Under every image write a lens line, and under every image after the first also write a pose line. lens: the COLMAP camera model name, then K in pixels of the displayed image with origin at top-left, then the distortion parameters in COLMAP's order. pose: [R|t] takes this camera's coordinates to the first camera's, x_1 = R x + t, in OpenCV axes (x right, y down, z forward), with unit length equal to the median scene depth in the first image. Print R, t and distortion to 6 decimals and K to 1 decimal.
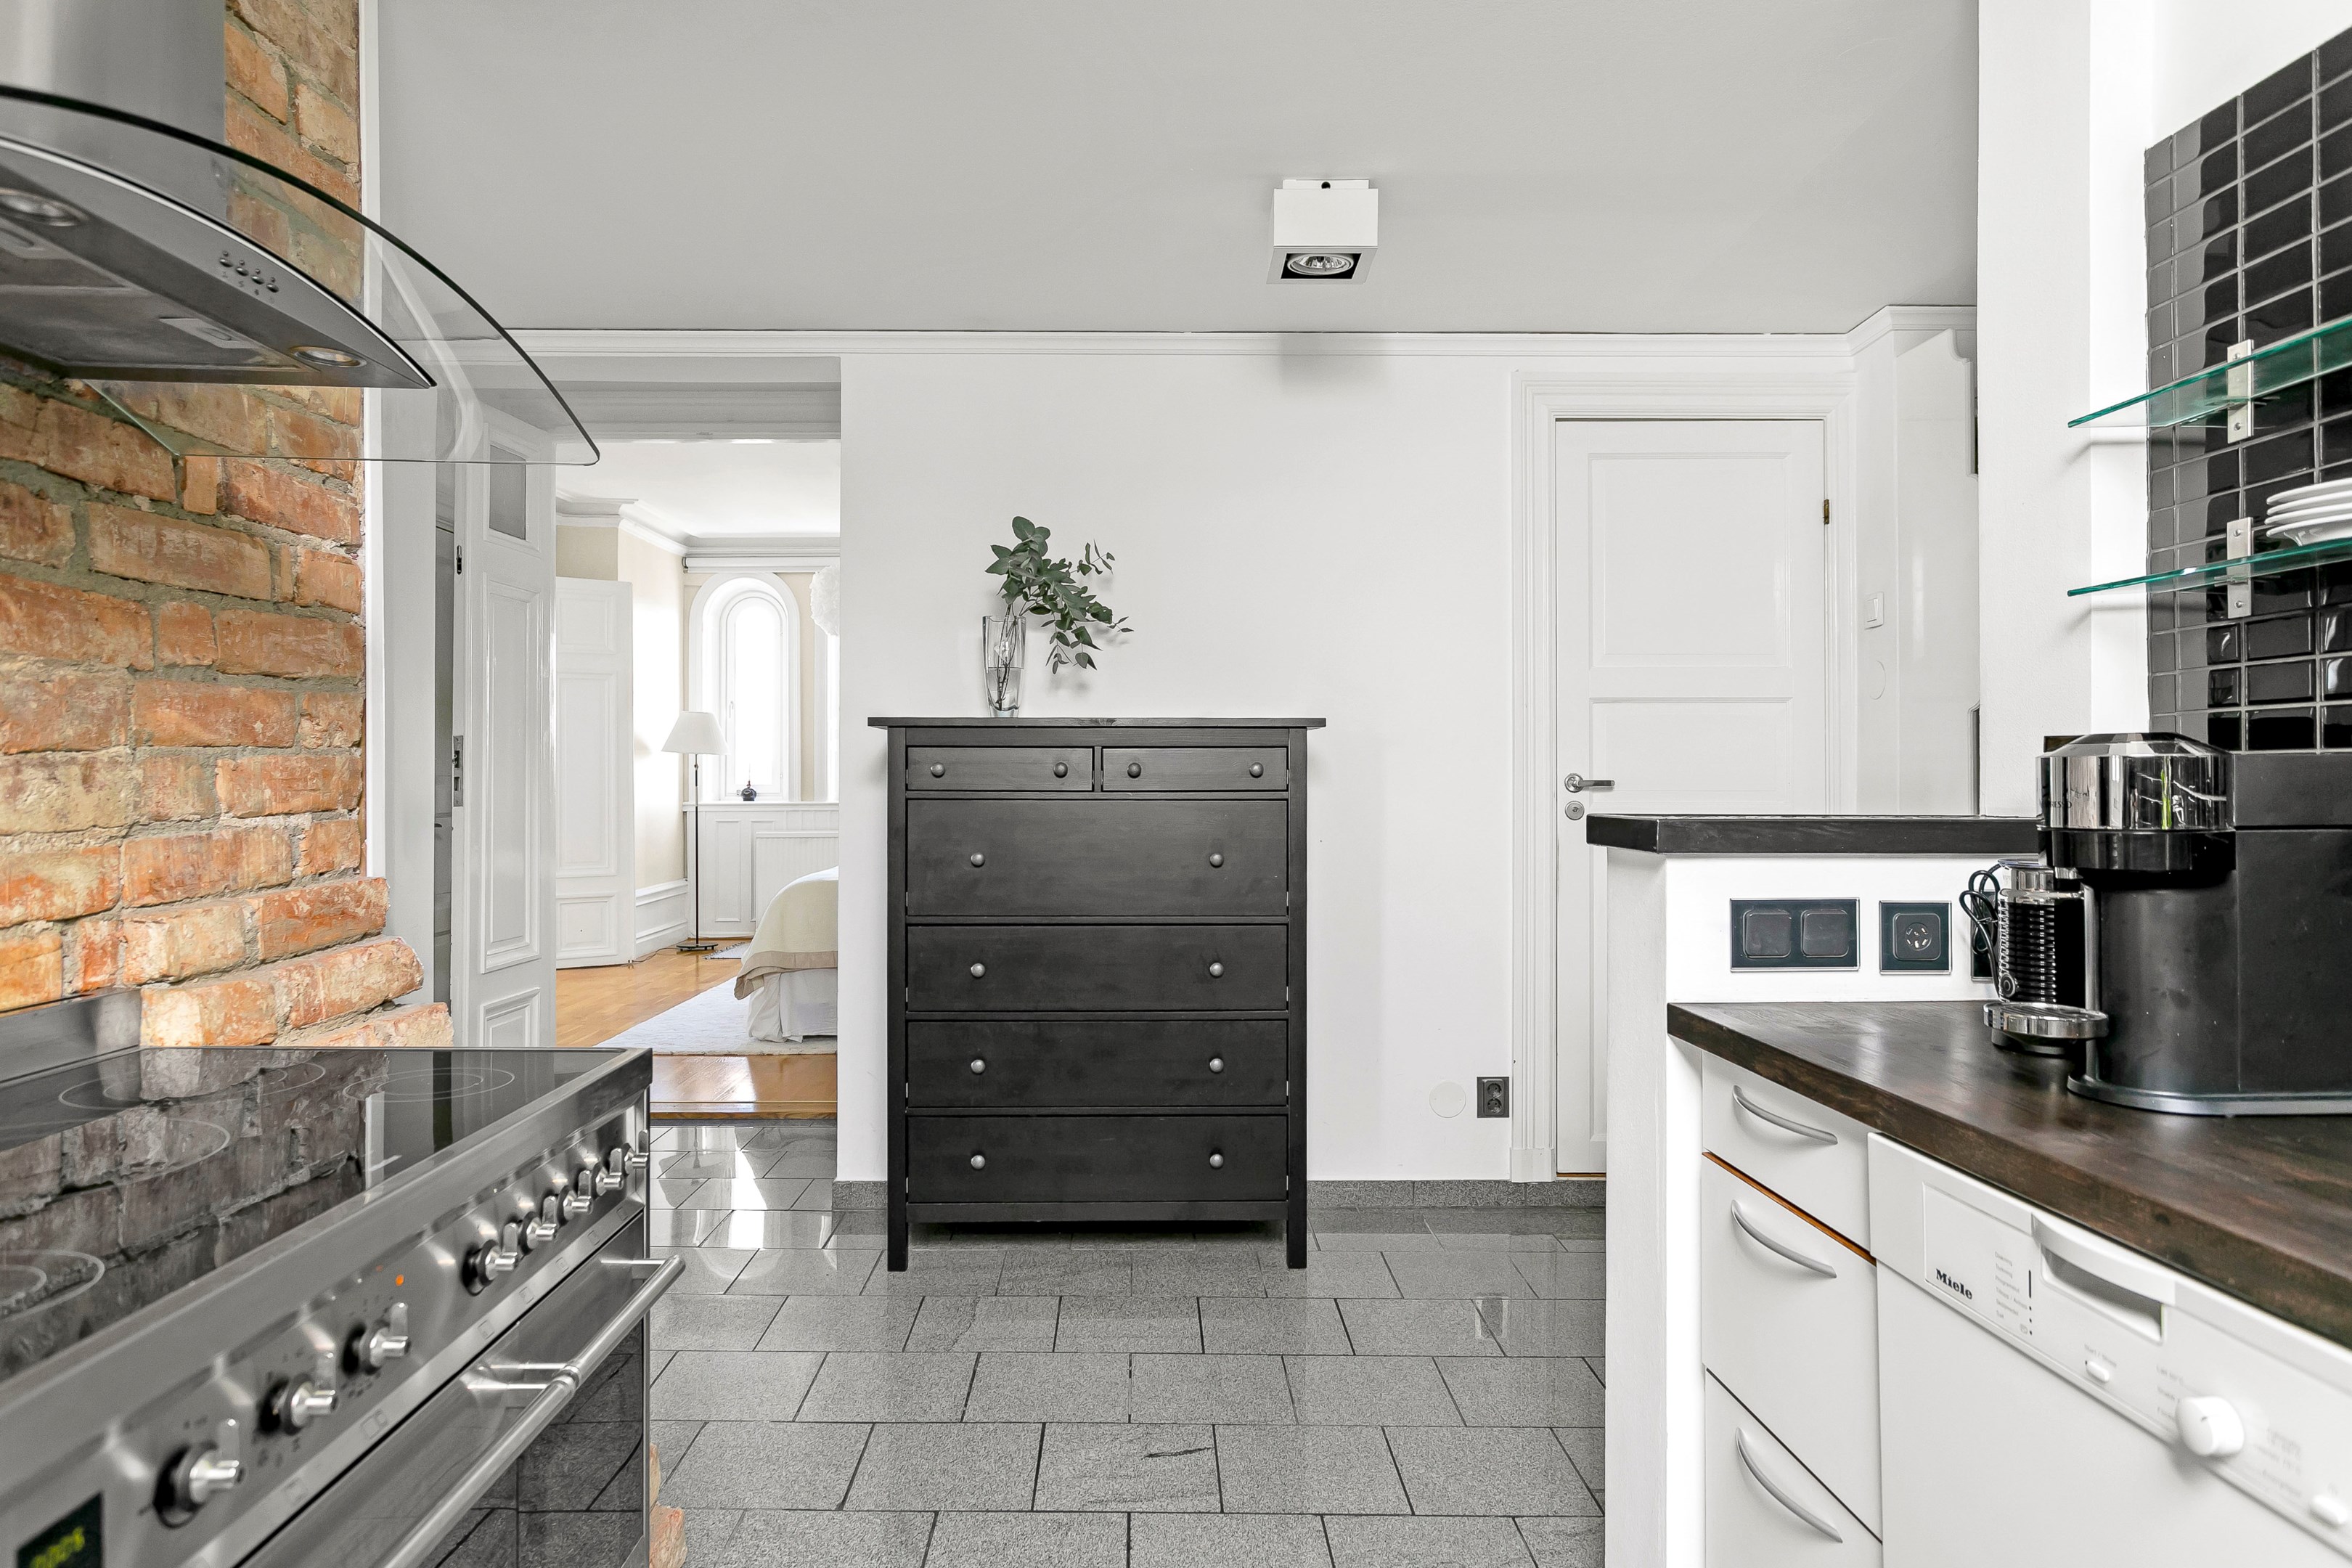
lens RADIAL K [[1495.0, 0, 1176.0], [0, 1495.0, 784.0], [0, 0, 1]] dist [-0.008603, -0.001487]
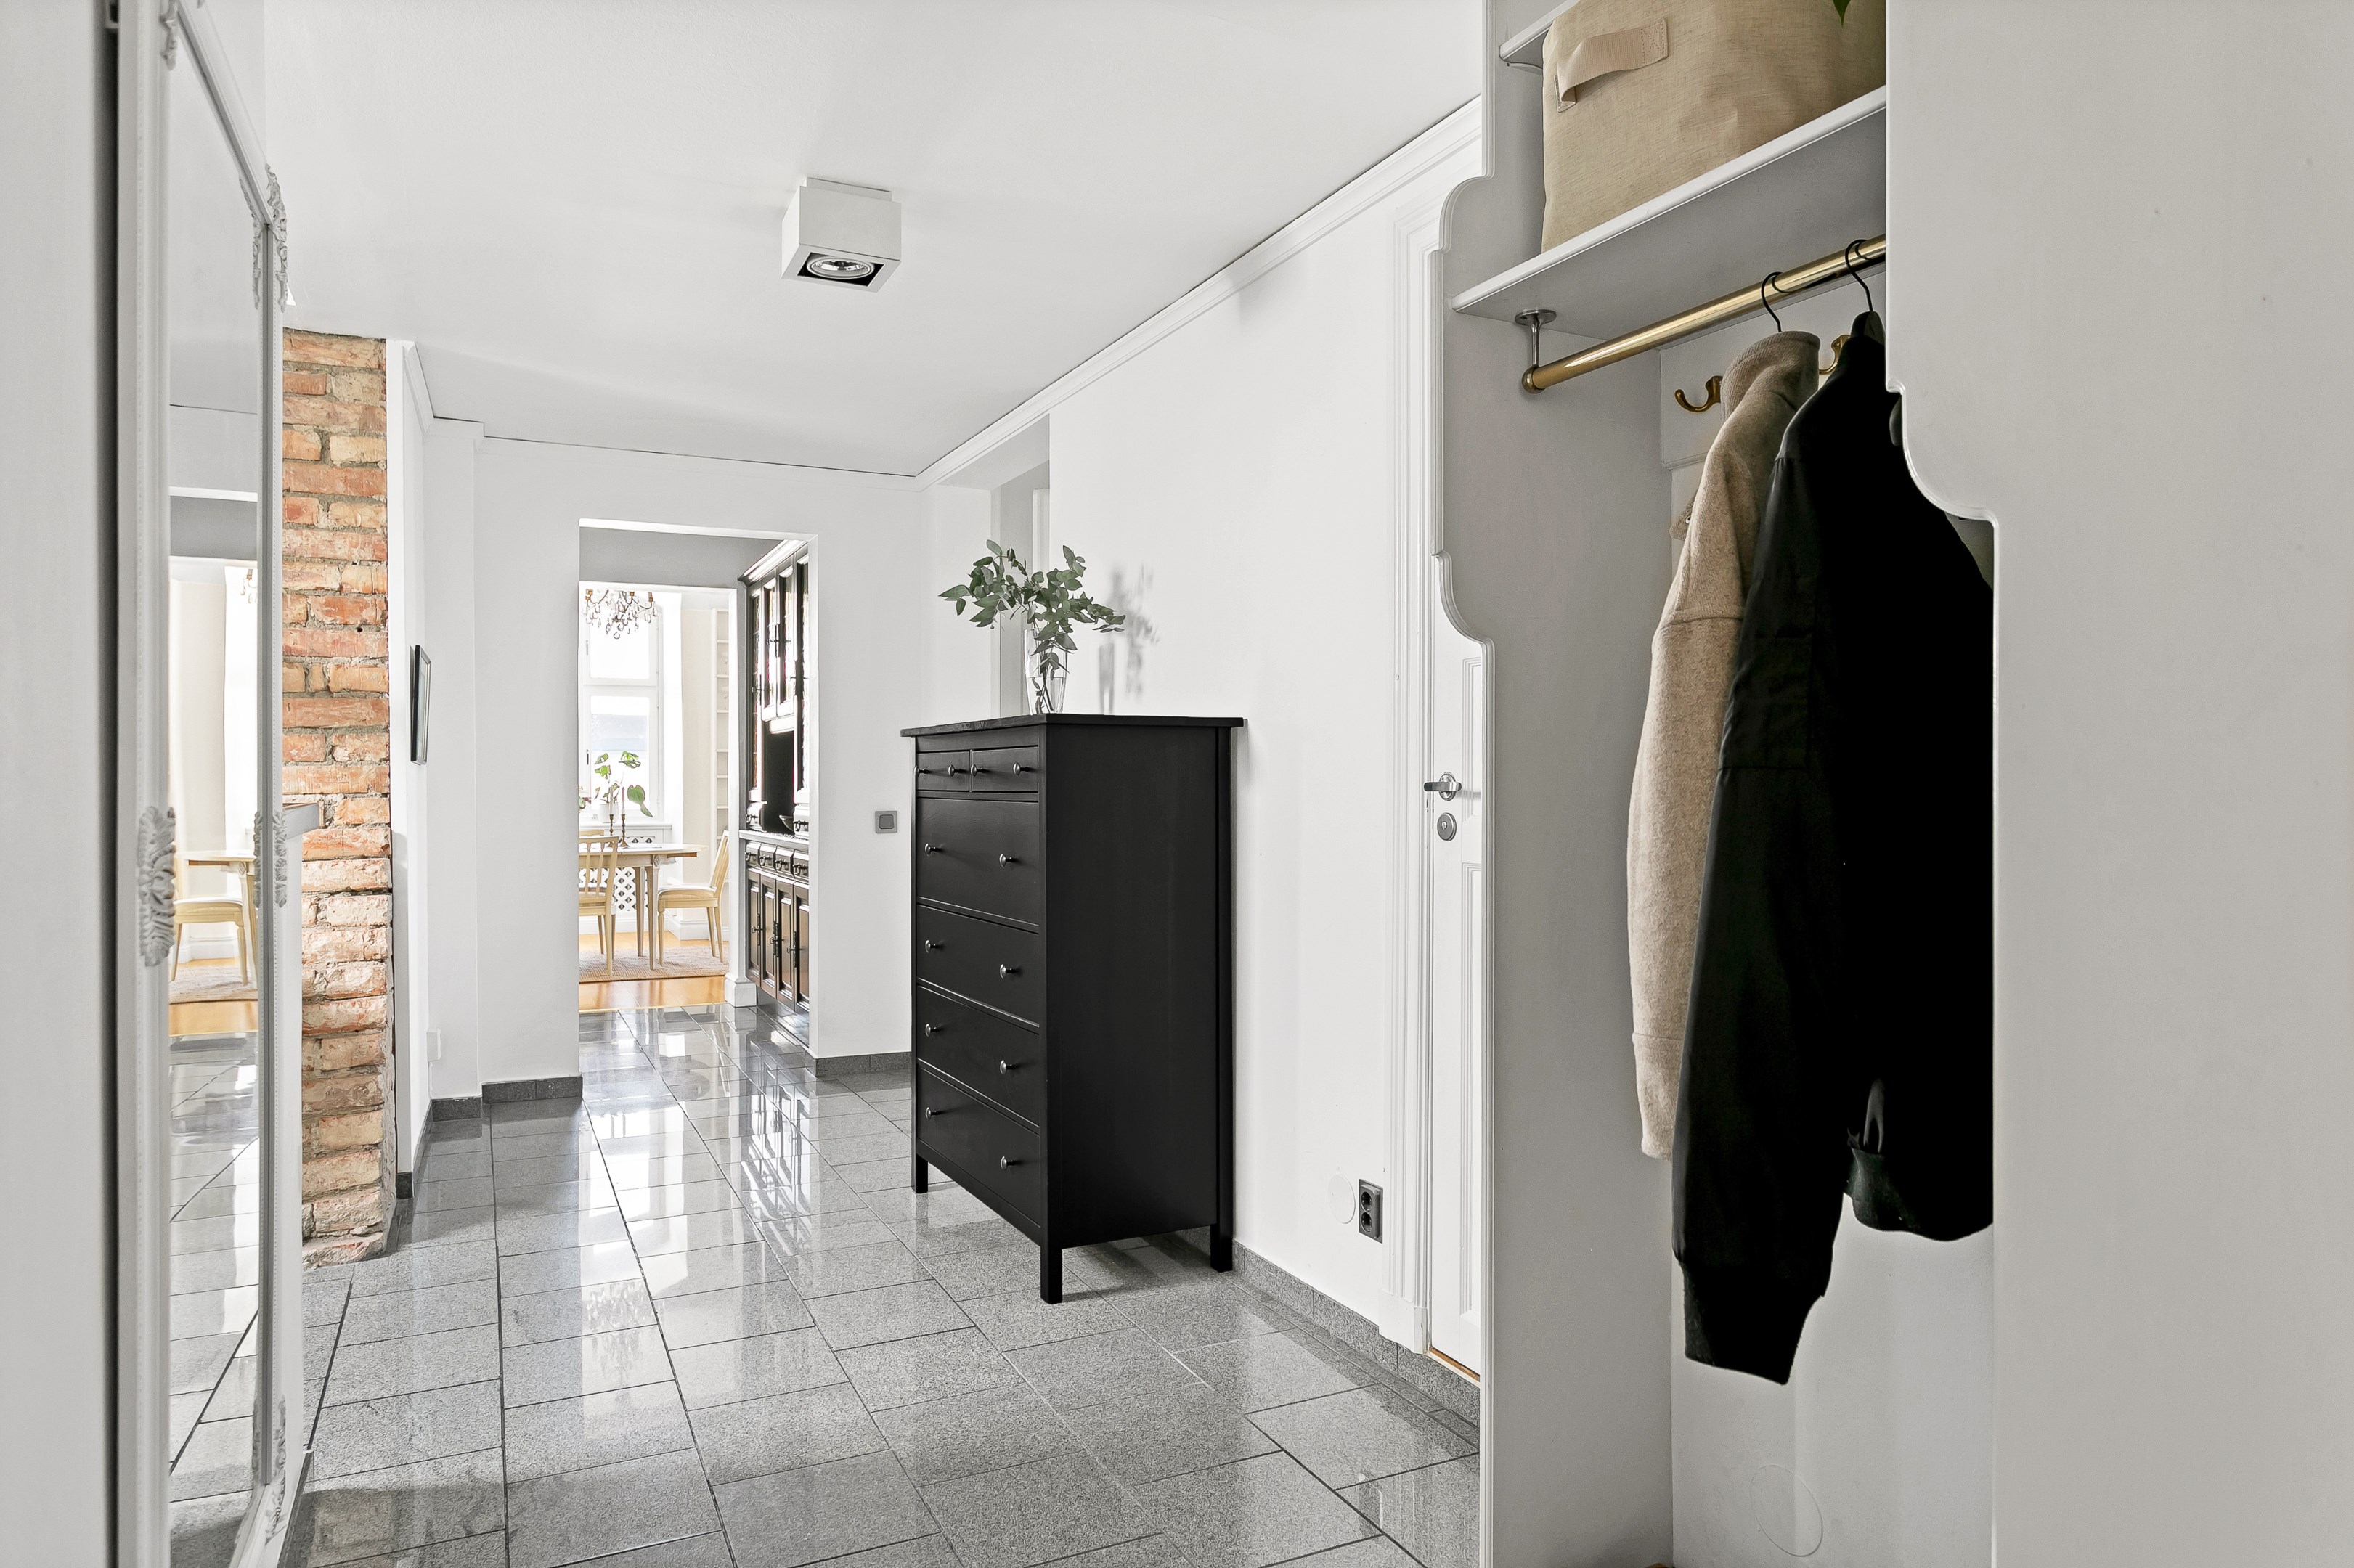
lens RADIAL K [[1496.1, 0, 1177.0], [0, 1496.1, 784.0], [0, 0, 1]] dist [-0.008603, -0.001487]
pose [[0.400765, 0.013454, -0.916082, 0.914417], [-0.009311, 0.999900, 0.010612, -0.013871], [0.916133, 0.004276, 0.400851, 0.649054]]
